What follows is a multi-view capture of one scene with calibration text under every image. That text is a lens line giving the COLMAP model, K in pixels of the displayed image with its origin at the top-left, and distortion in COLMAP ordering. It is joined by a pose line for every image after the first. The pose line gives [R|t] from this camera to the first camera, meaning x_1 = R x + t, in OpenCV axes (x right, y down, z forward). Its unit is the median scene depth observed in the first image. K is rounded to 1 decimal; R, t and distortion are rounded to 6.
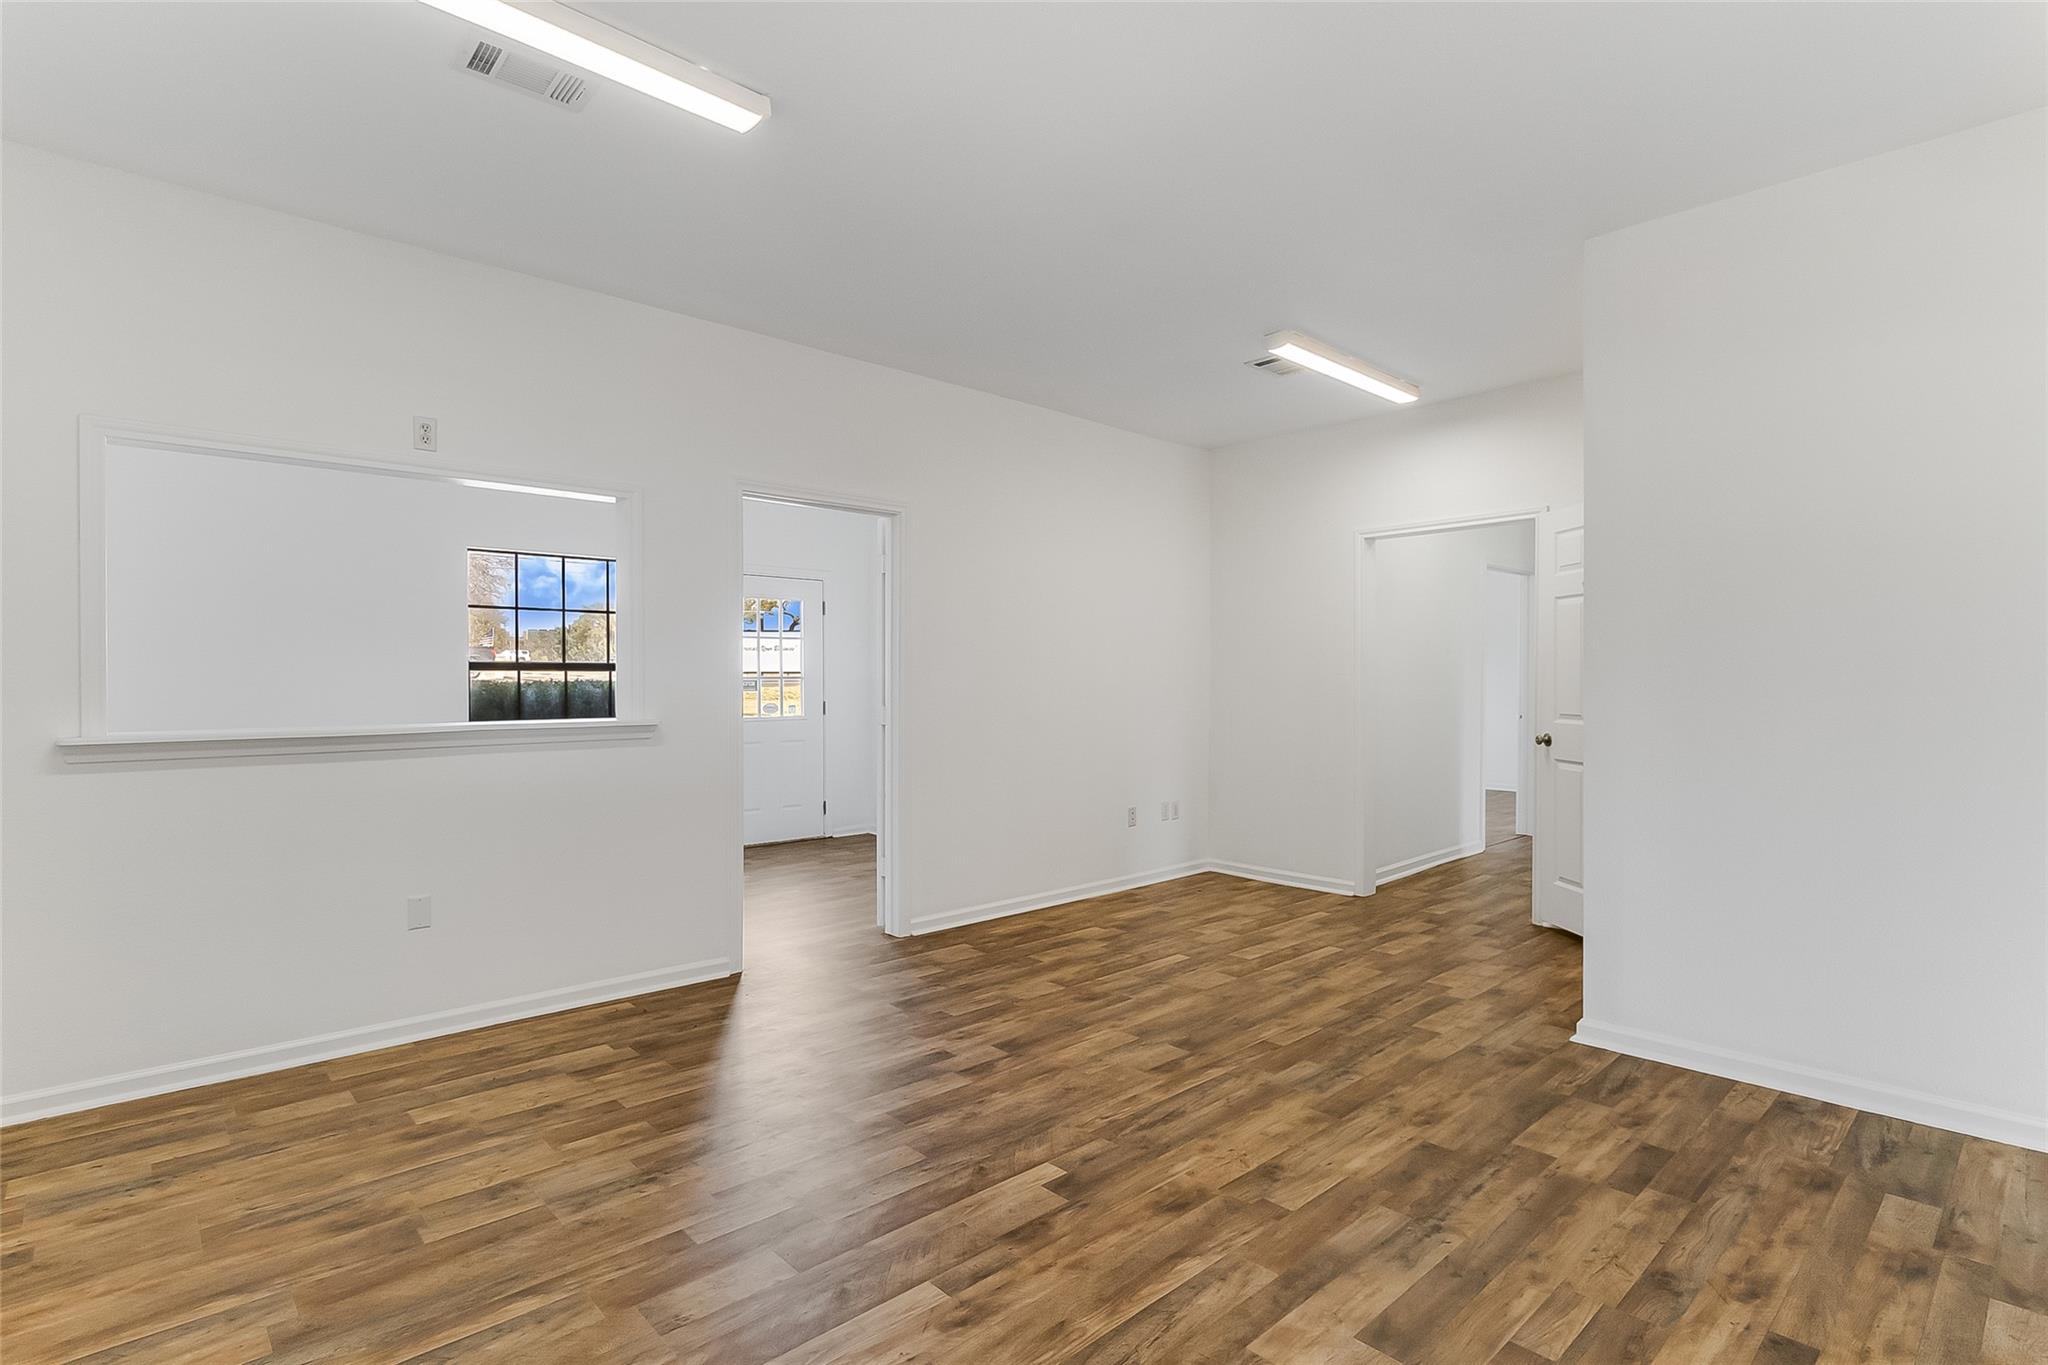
lens RADIAL K [[1026.4, 0, 1028.7], [0, 1026.4, 687.9], [0, 0, 1]] dist [-0.004724, -0.001636]
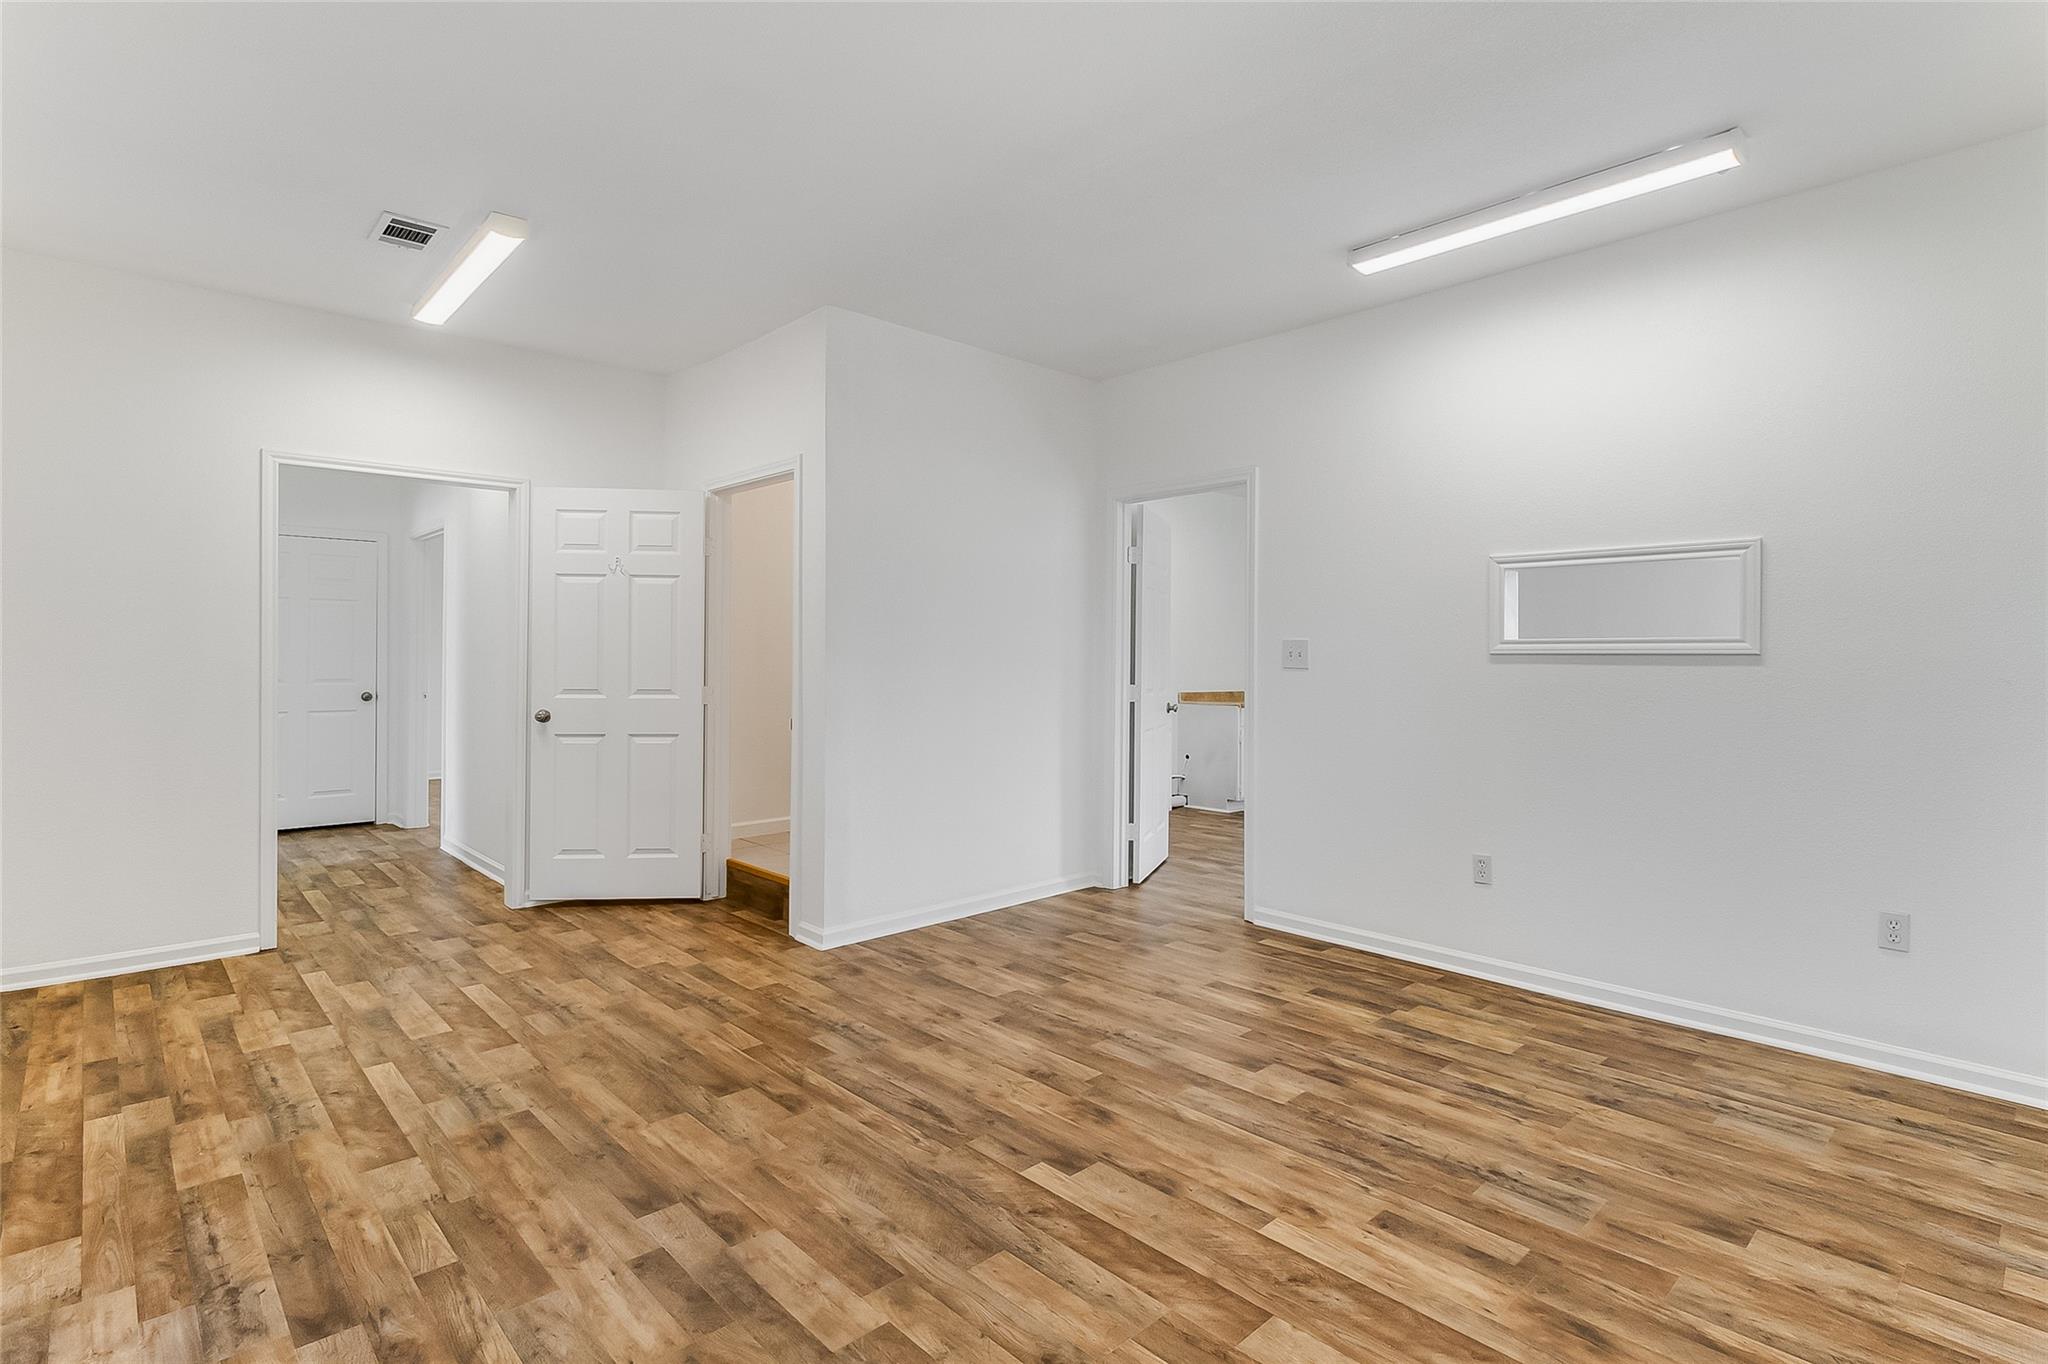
lens RADIAL K [[1026.4, 0, 1062.4], [0, 1026.4, 654.9], [0, 0, 1]] dist [-0.004724, -0.001636]
pose [[-0.009448, 0.002031, 0.999953, -0.848214], [0.004170, 0.999989, -0.001992, -0.007905], [-0.999947, 0.004151, -0.009456, 0.882374]]
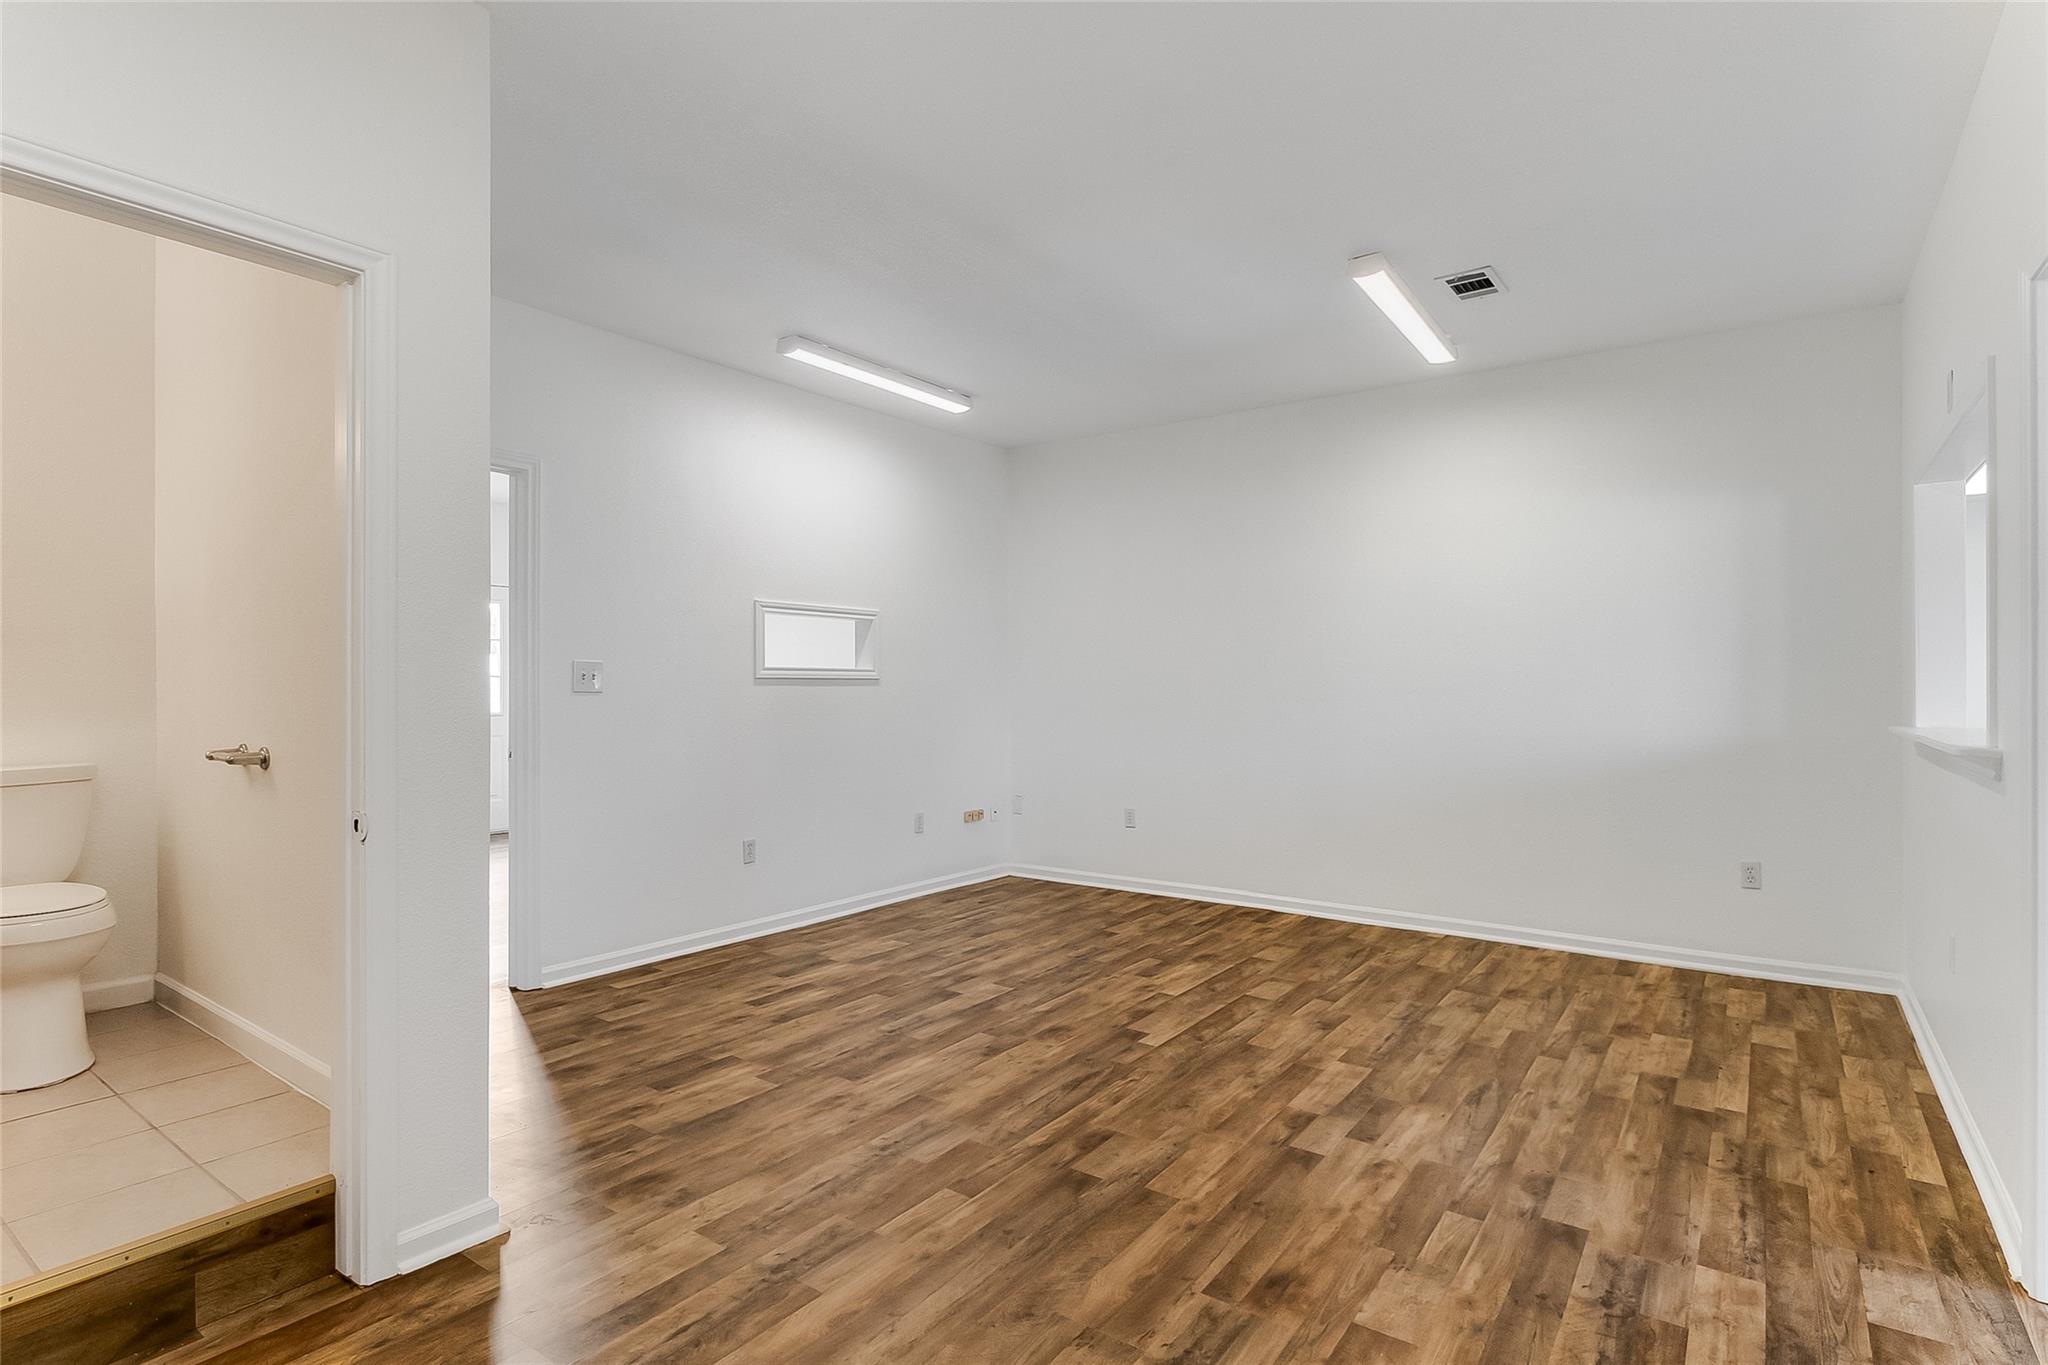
lens RADIAL K [[1026.4, 0, 1030.8], [0, 1026.4, 685.1], [0, 0, 1]] dist [-0.004724, -0.001636]
pose [[-0.980305, 0.000320, -0.197491, 0.401650], [-0.001329, 0.999965, 0.008215, -0.012123], [0.197487, 0.008316, -0.980270, 2.072565]]
